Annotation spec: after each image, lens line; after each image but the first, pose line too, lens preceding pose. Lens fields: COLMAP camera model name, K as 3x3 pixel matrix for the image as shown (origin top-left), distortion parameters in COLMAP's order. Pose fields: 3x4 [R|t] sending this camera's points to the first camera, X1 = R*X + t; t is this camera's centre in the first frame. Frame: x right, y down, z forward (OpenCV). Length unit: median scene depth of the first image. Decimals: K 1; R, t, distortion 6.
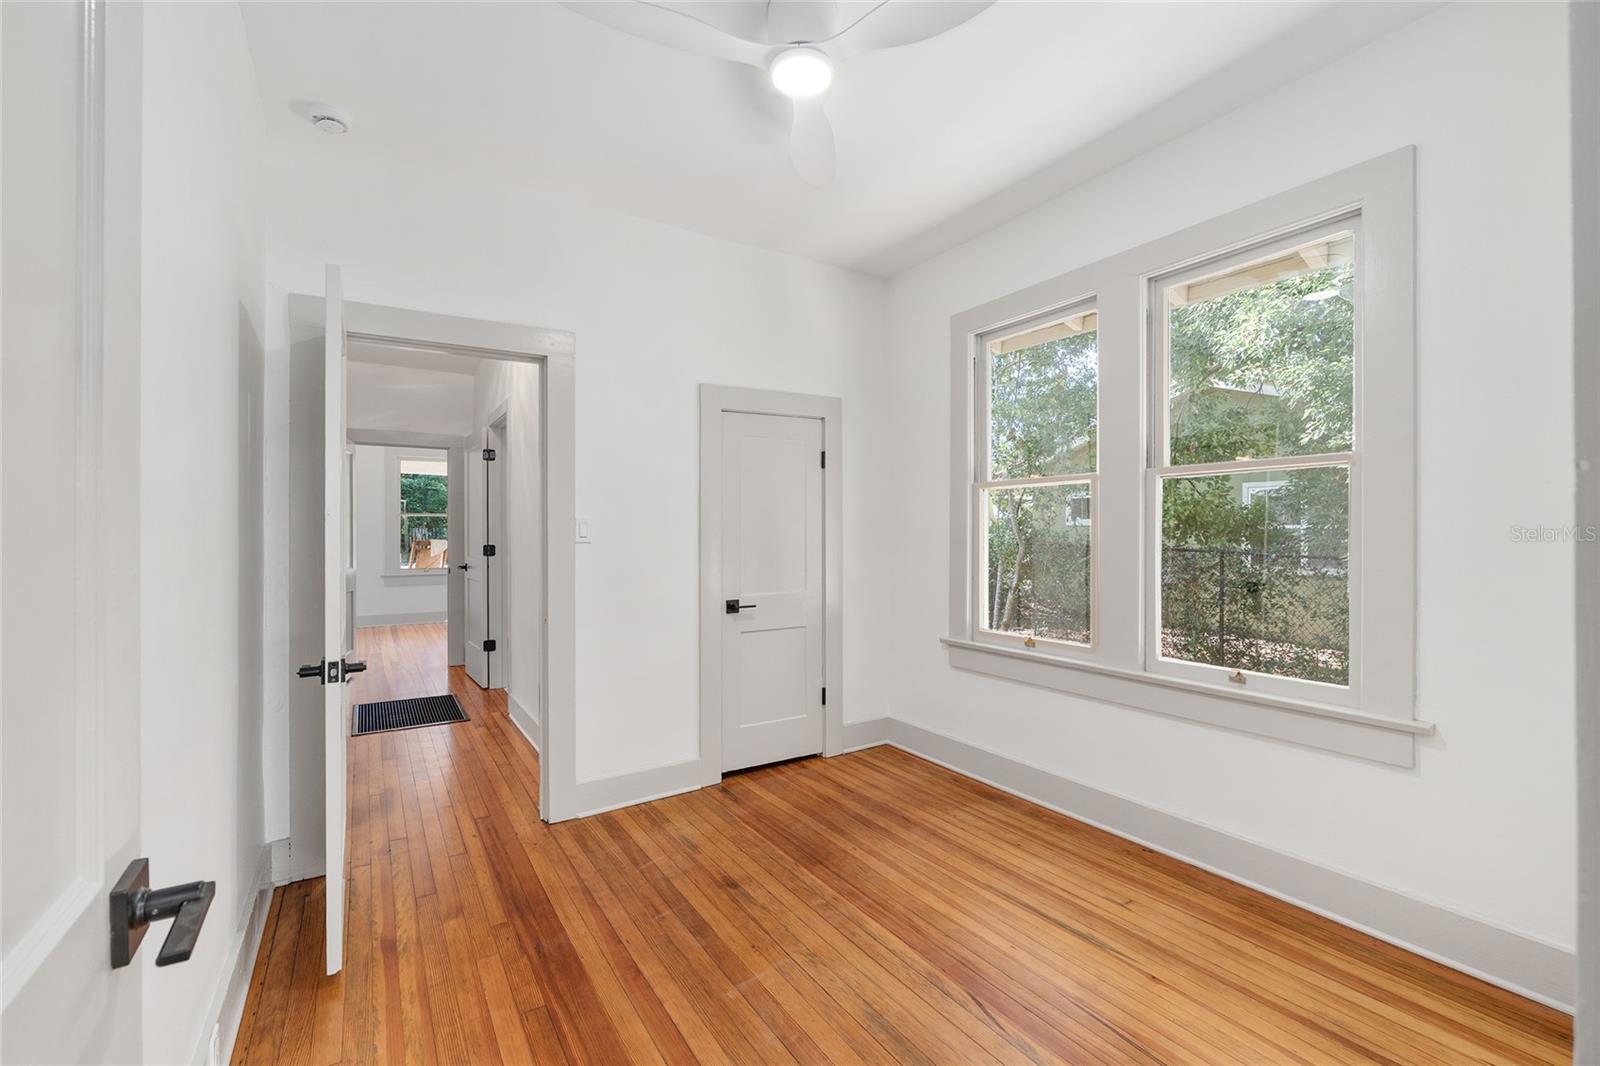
lens RADIAL K [[695.8, 0, 797.4], [0, 695.8, 532.3], [0, 0, 1]] dist [-0.017342, -0.000135]
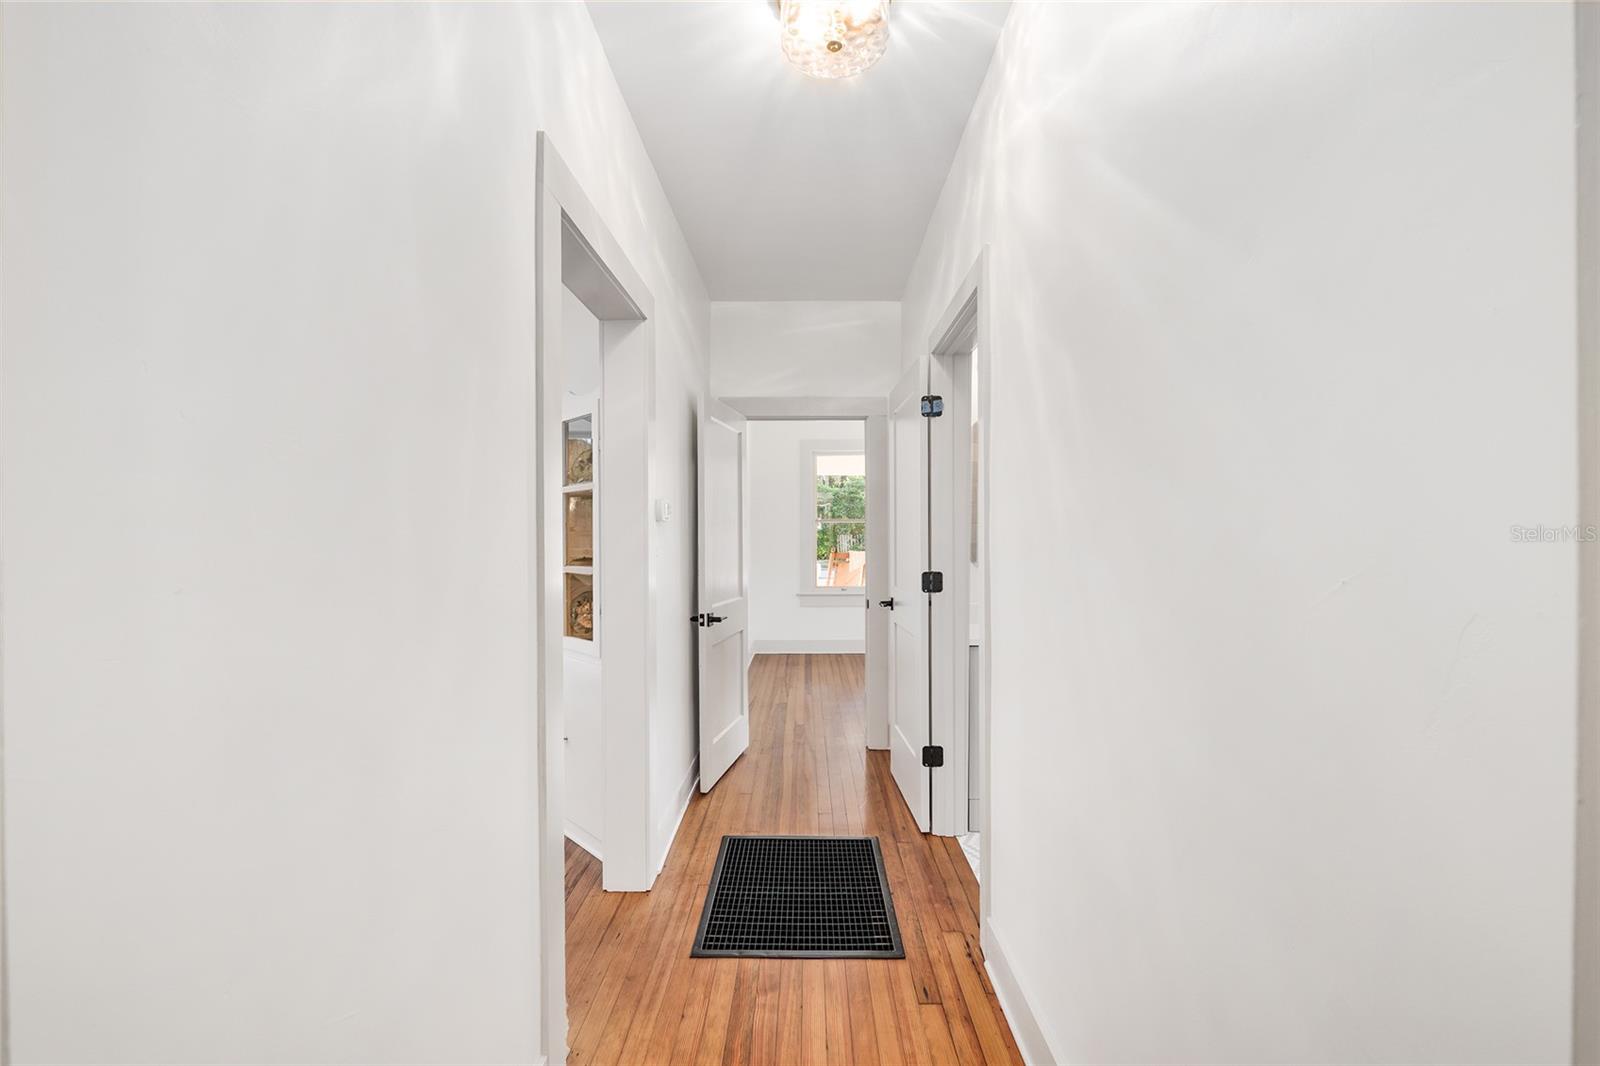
lens RADIAL K [[695.8, 0, 797.0], [0, 695.8, 535.8], [0, 0, 1]] dist [-0.017342, -0.000135]
pose [[0.840726, -0.003742, -0.541448, -0.215940], [0.002789, 0.999993, -0.002581, -0.008478], [0.541454, 0.000660, 0.840730, 0.437991]]
